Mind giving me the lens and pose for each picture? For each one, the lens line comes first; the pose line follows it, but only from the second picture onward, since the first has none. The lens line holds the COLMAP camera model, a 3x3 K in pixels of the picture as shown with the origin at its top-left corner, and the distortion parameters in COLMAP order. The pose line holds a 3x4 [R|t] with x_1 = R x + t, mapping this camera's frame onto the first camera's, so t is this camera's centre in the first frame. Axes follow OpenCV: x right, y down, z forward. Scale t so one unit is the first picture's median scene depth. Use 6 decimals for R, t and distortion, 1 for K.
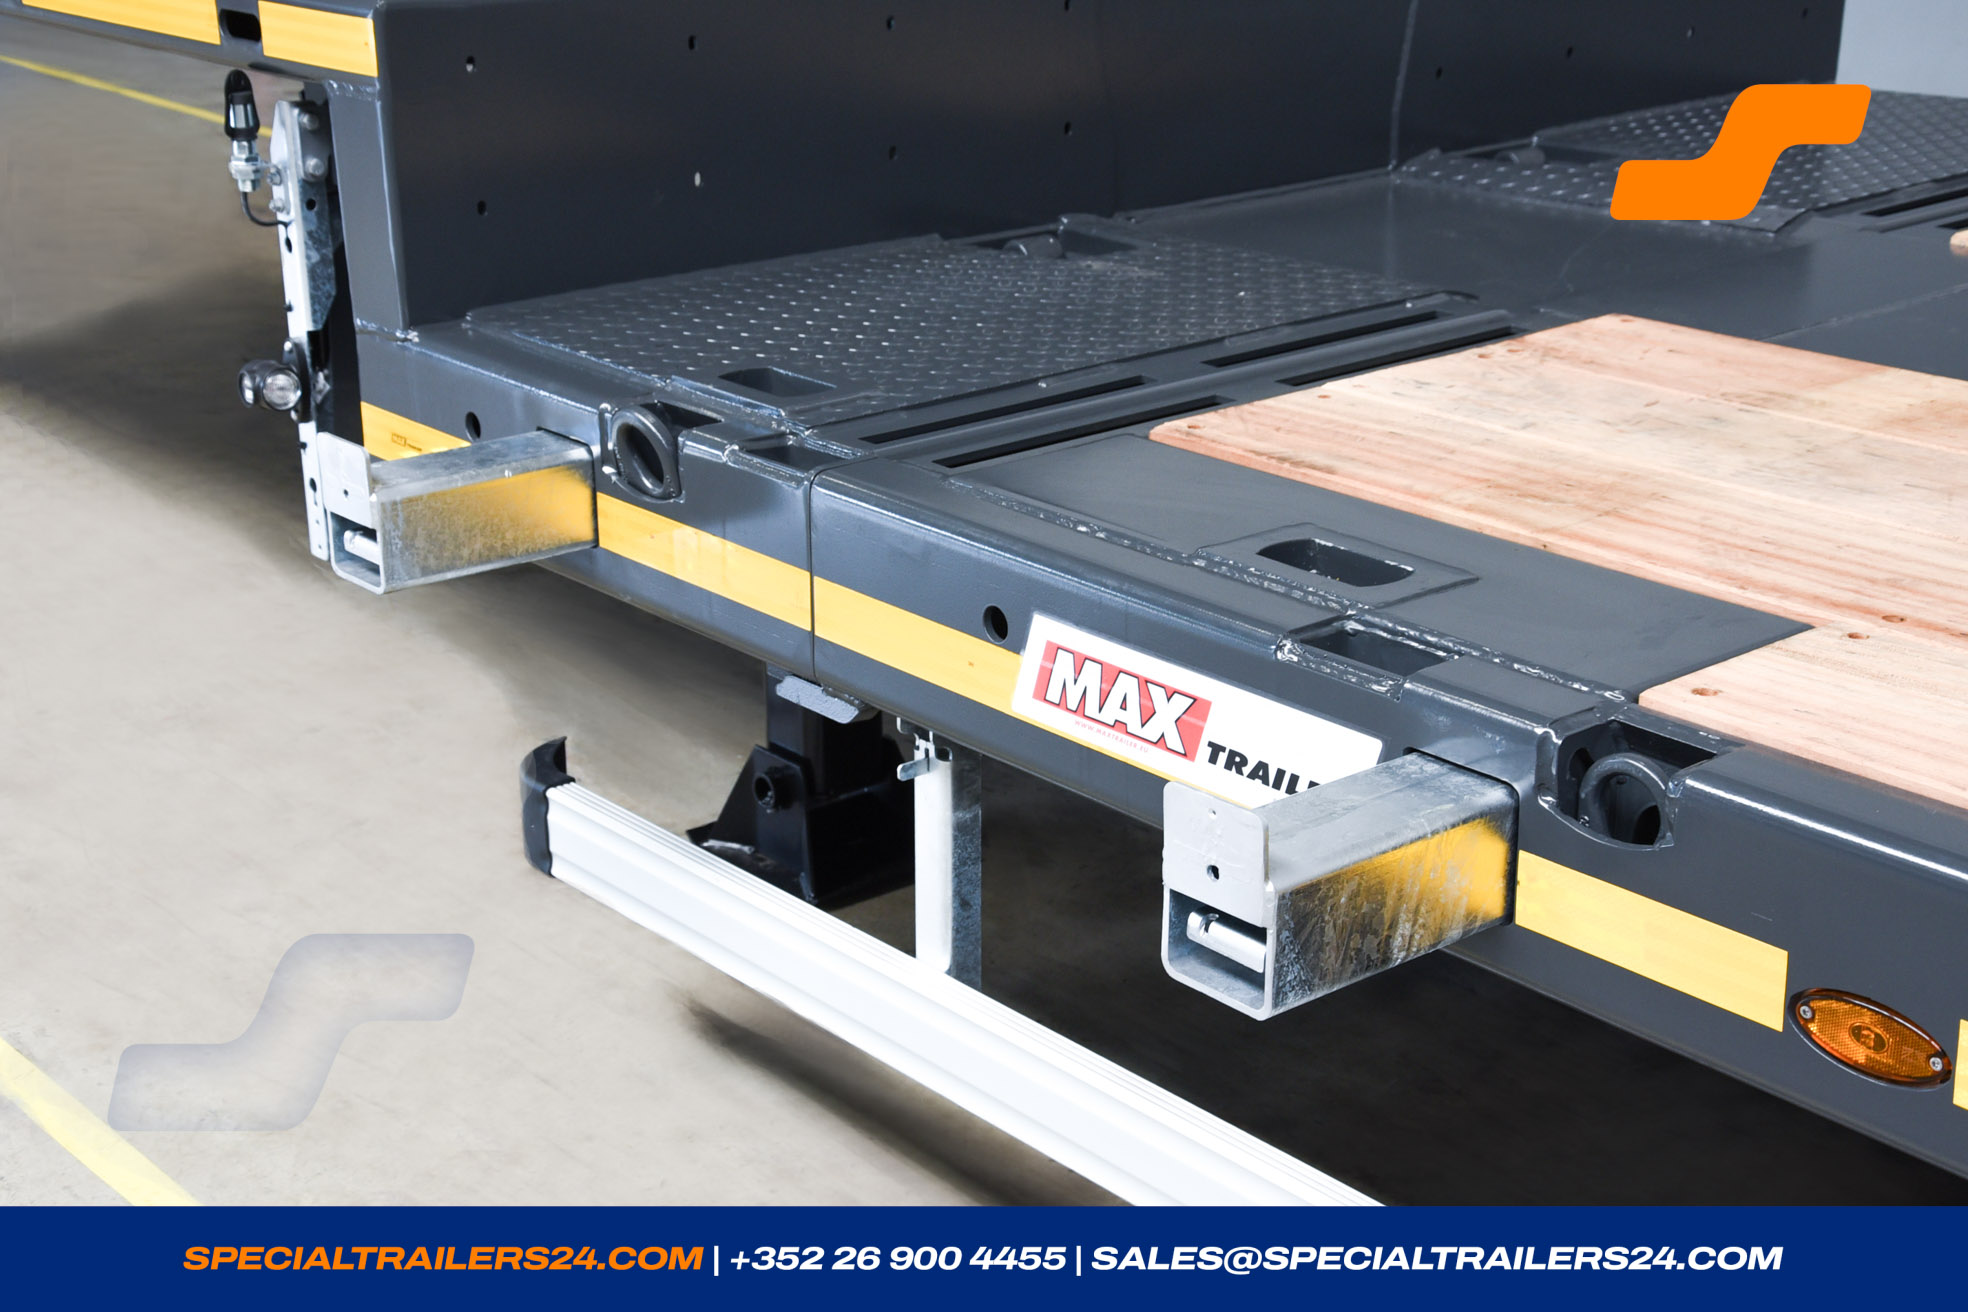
lens RADIAL K [[2813.8, 0, 980.2], [0, 2813.8, 657.0], [0, 0, 1]] dist [0.092385, 0.000000]
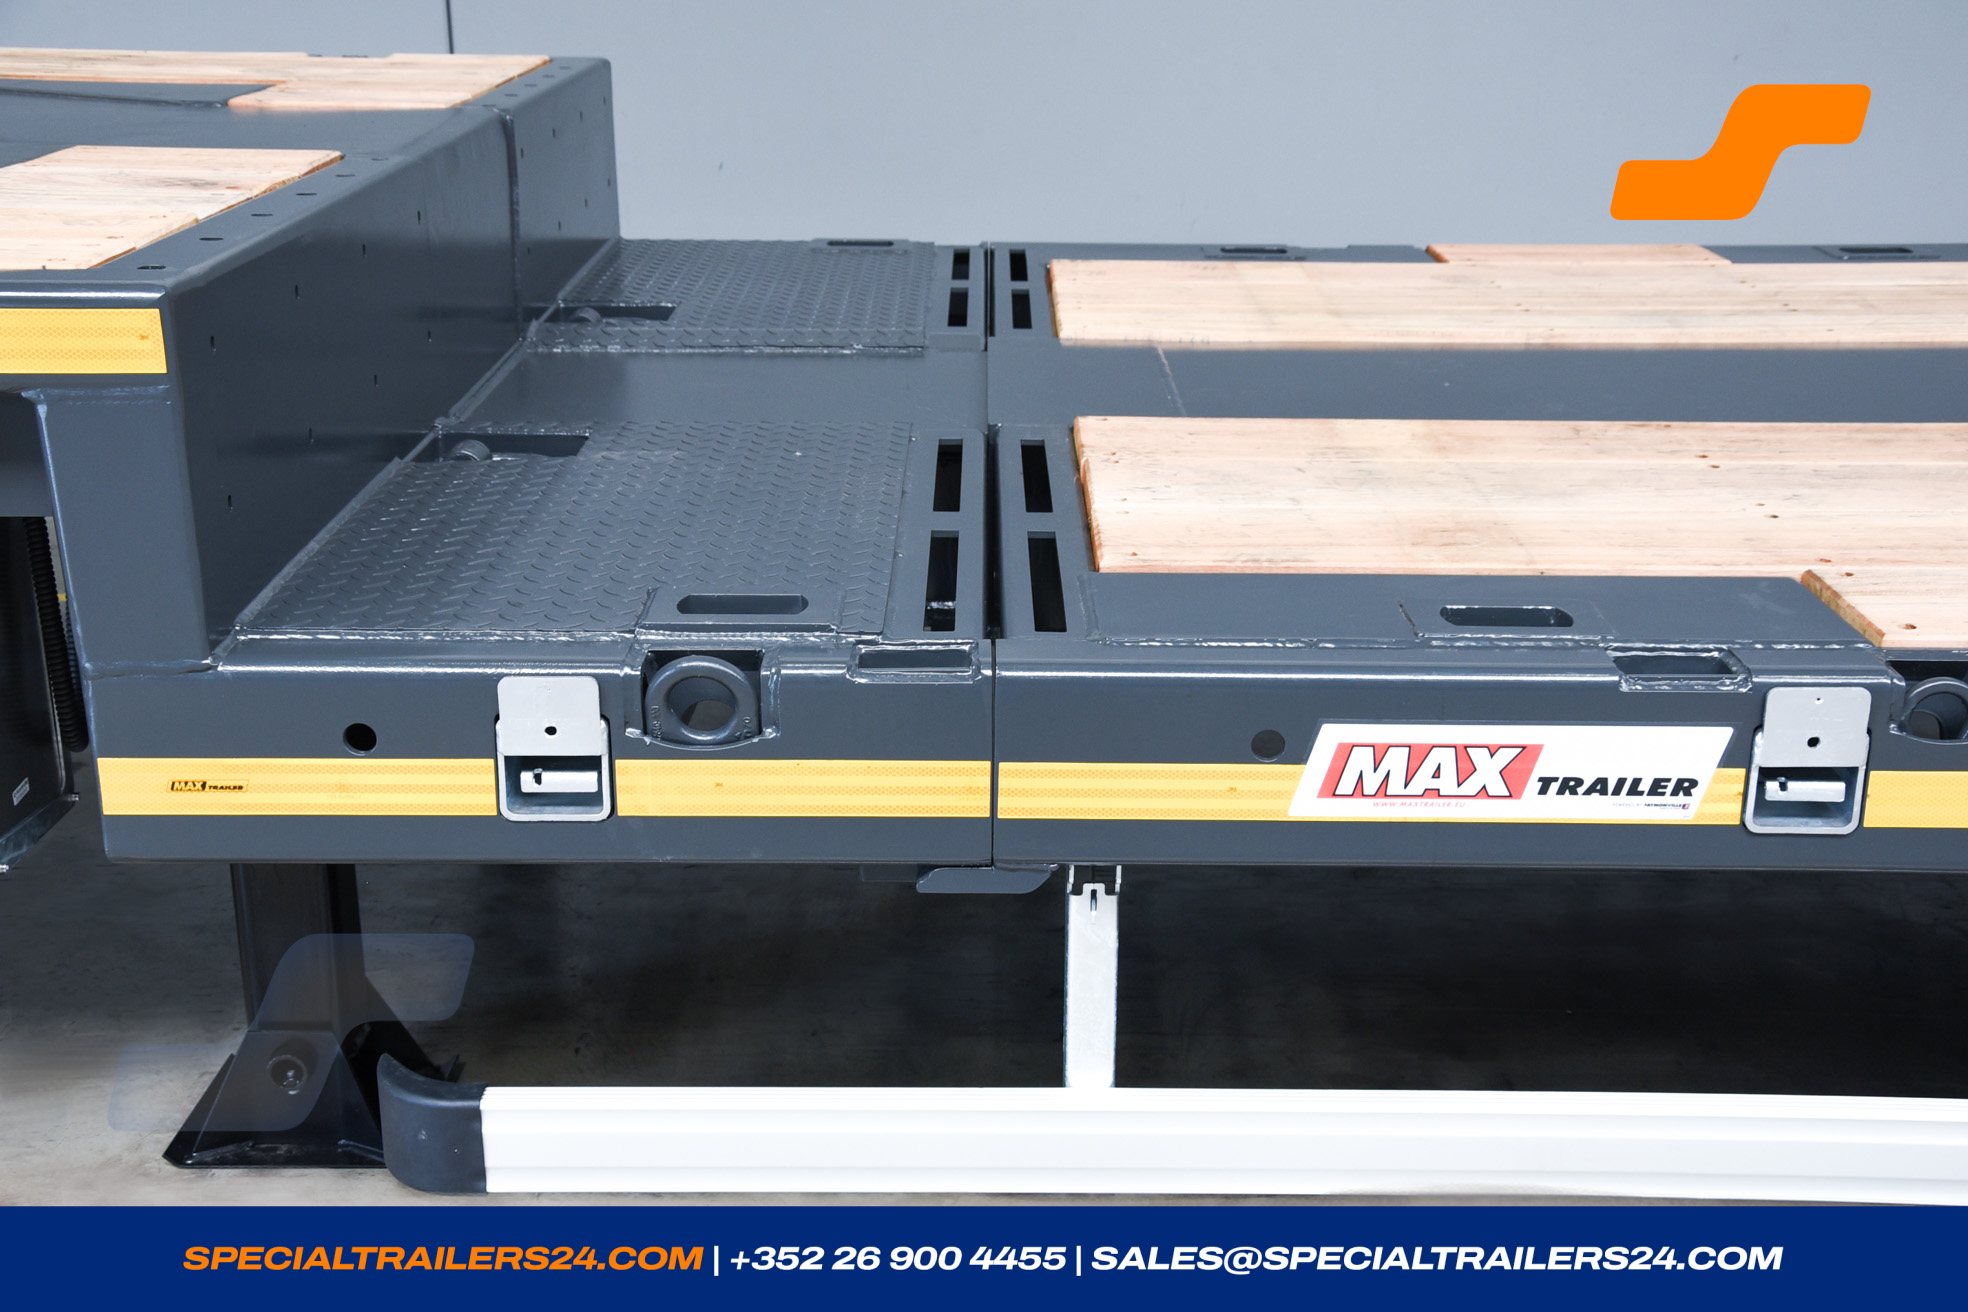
lens RADIAL K [[2413.2, 0, 994.7], [0, 2413.2, 653.4], [0, 0, 1]] dist [0.045573, 0.000000]
pose [[0.640479, -0.229924, 0.732749, -0.796807], [0.243704, 0.965665, 0.089993, -0.167721], [-0.728282, 0.120935, 0.674522, 0.442907]]
